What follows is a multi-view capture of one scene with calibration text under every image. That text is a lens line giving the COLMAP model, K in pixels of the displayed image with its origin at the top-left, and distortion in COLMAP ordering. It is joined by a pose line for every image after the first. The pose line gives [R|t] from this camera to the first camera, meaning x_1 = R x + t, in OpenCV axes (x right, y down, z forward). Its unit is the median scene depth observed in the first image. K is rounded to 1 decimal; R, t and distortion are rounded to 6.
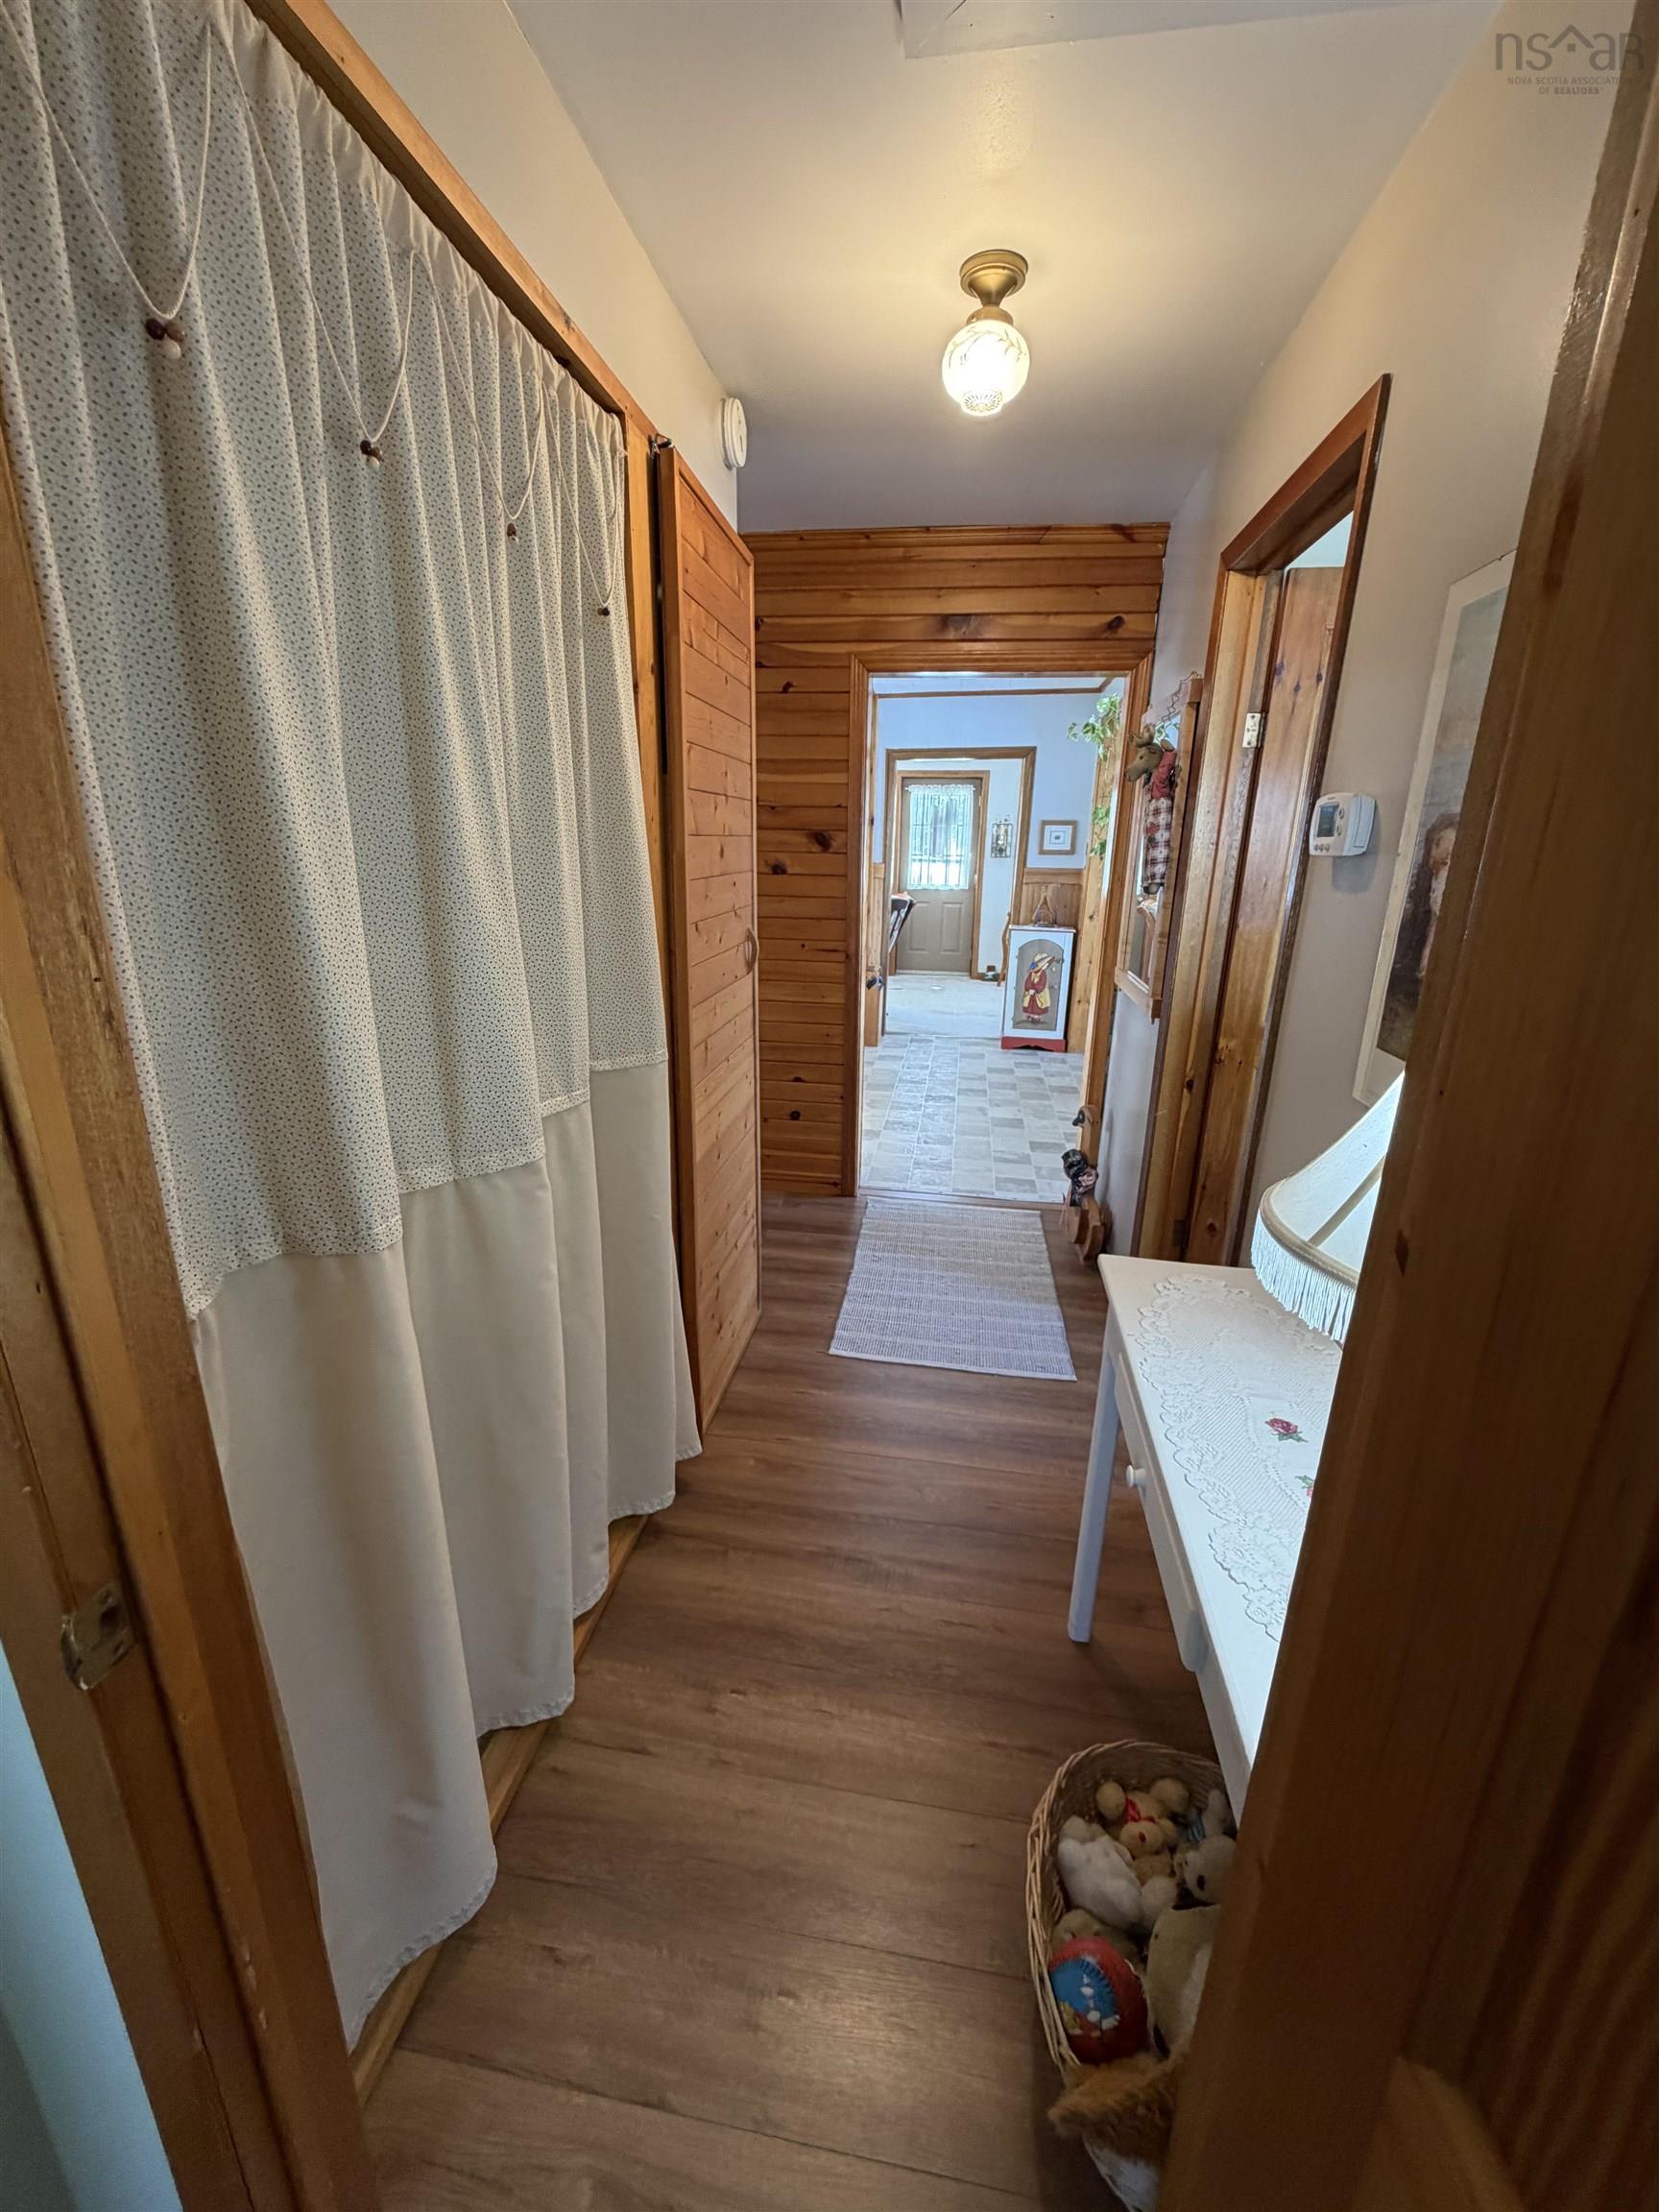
lens RADIAL K [[873.5, 0, 829.5], [0, 873.5, 1106.0], [0, 0, 1]] dist [0.000410, -0.000001]
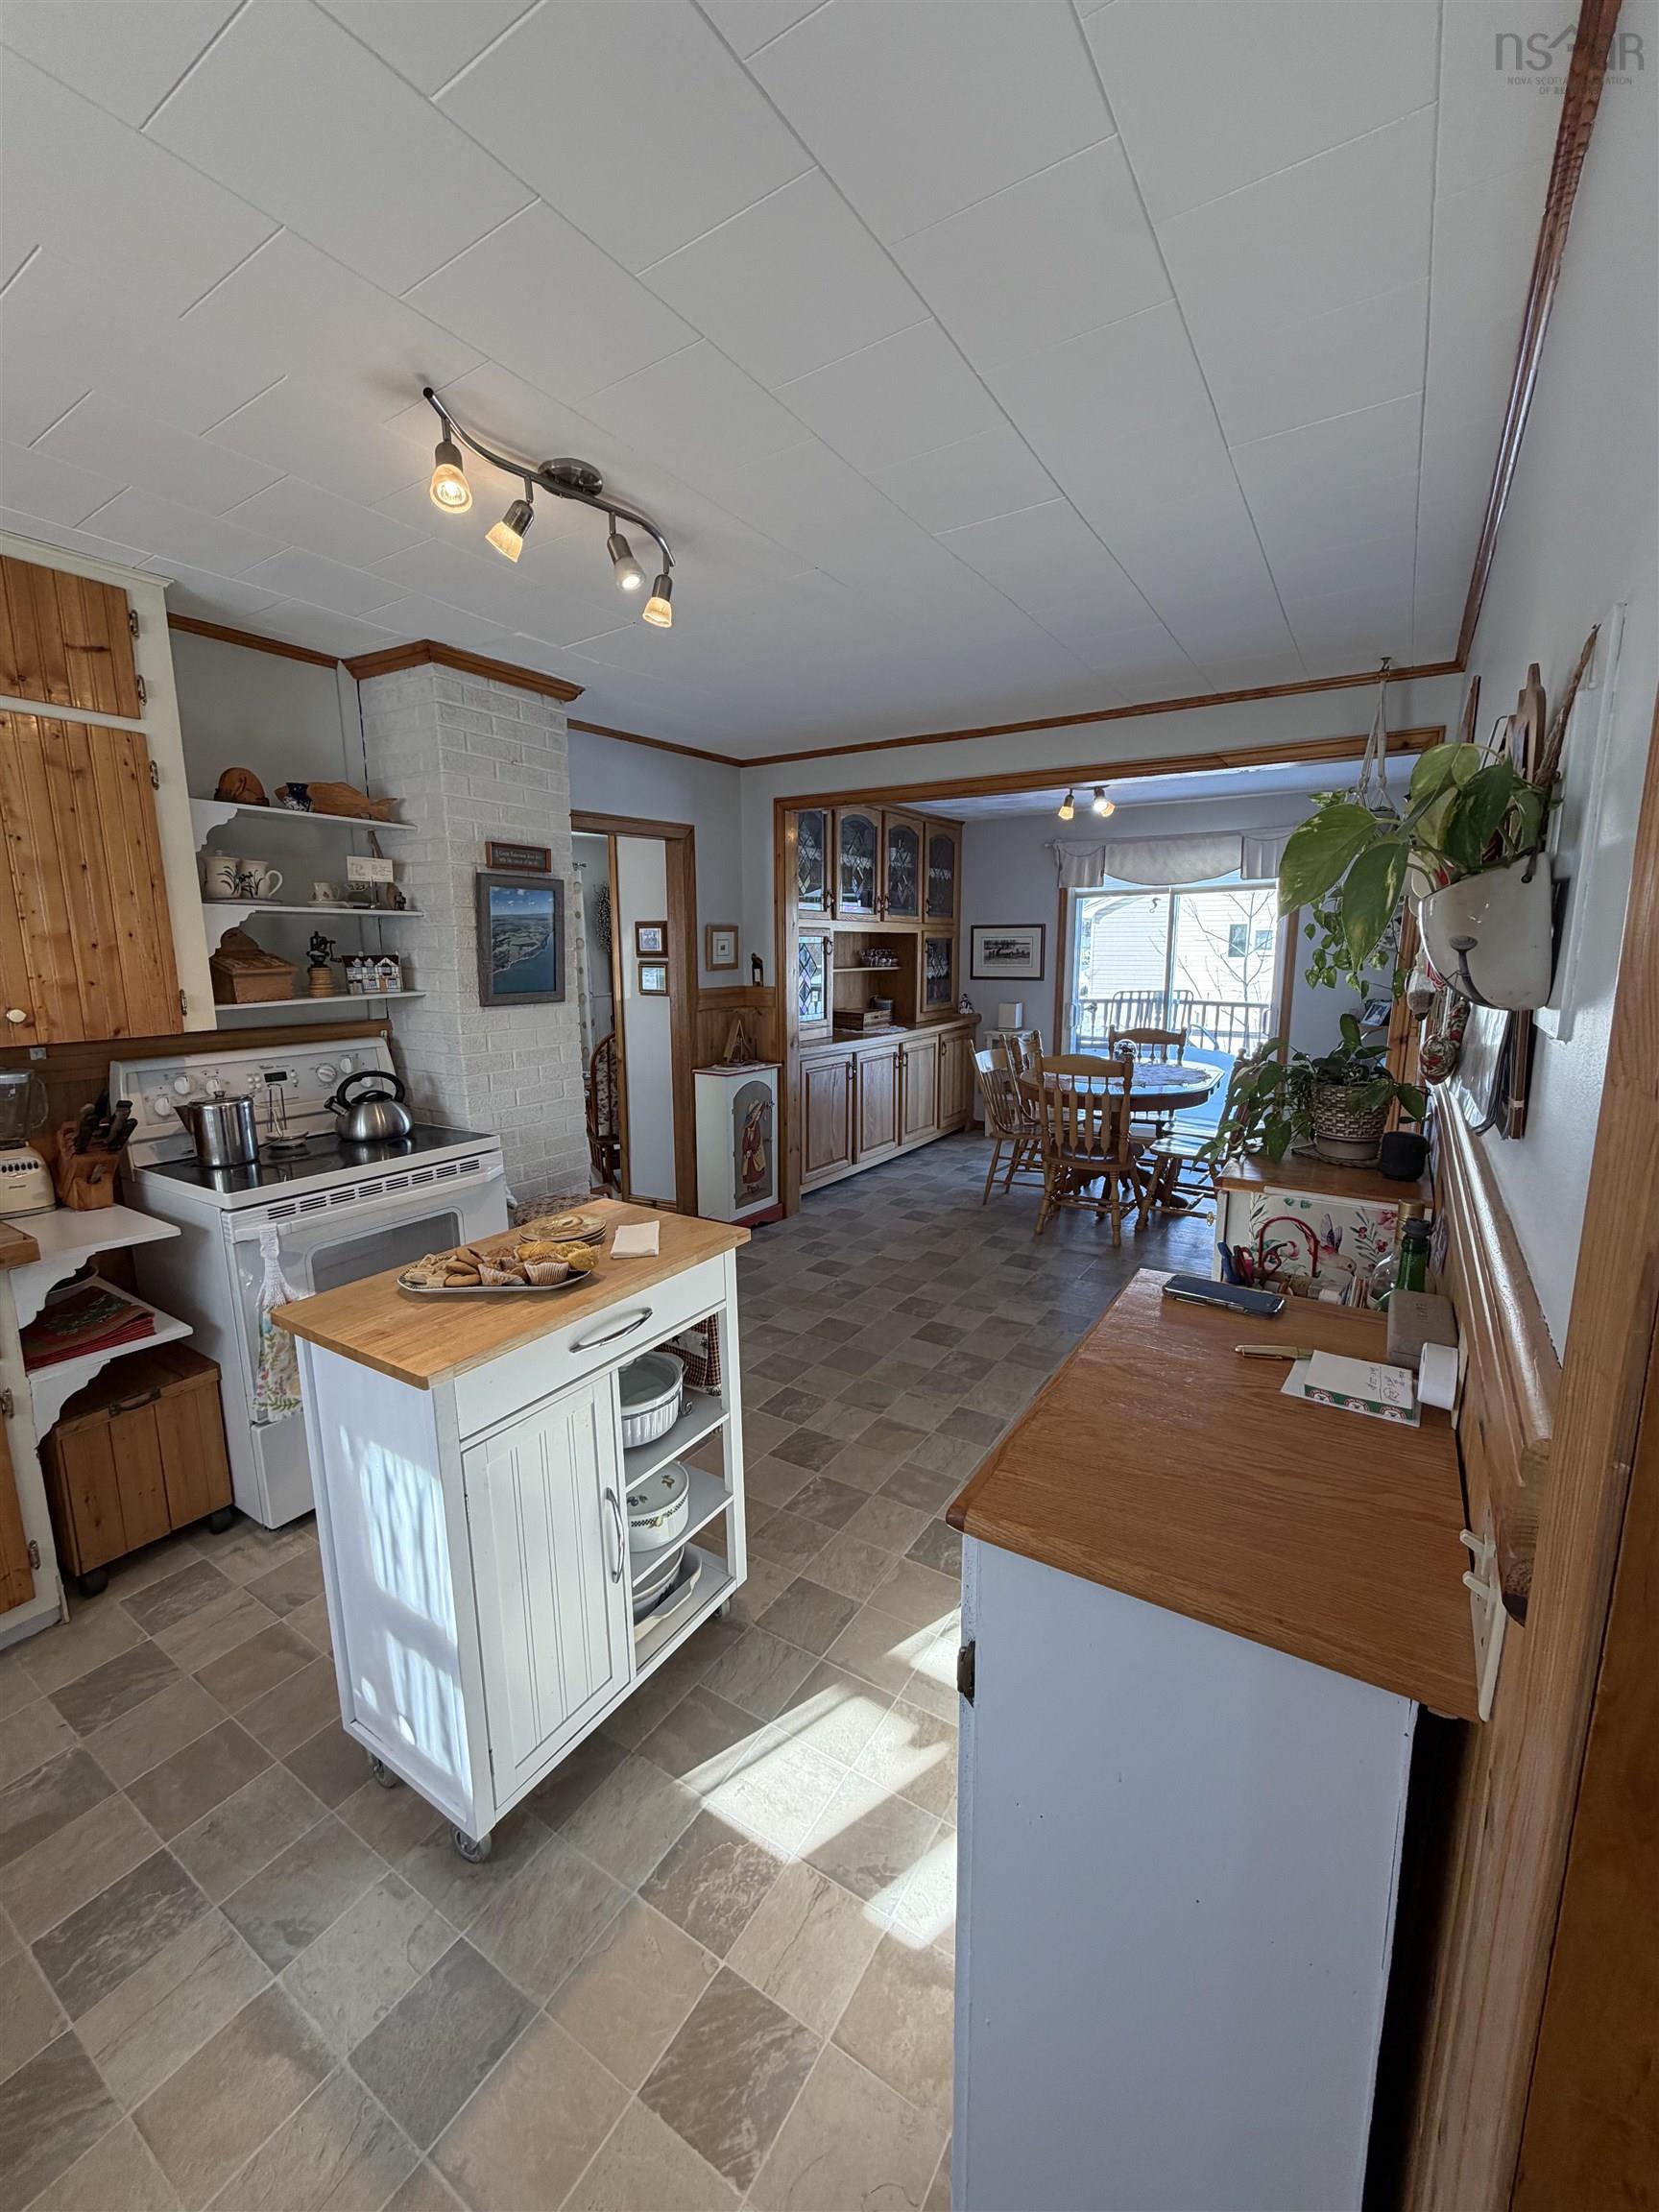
lens RADIAL K [[873.5, 0, 829.5], [0, 873.5, 1106.0], [0, 0, 1]] dist [0.000410, -0.000001]
pose [[0.400088, -0.183829, 0.897851, -0.396532], [0.276633, 0.958205, 0.072917, -0.206574], [-0.873730, 0.219202, 0.434219, 0.624265]]
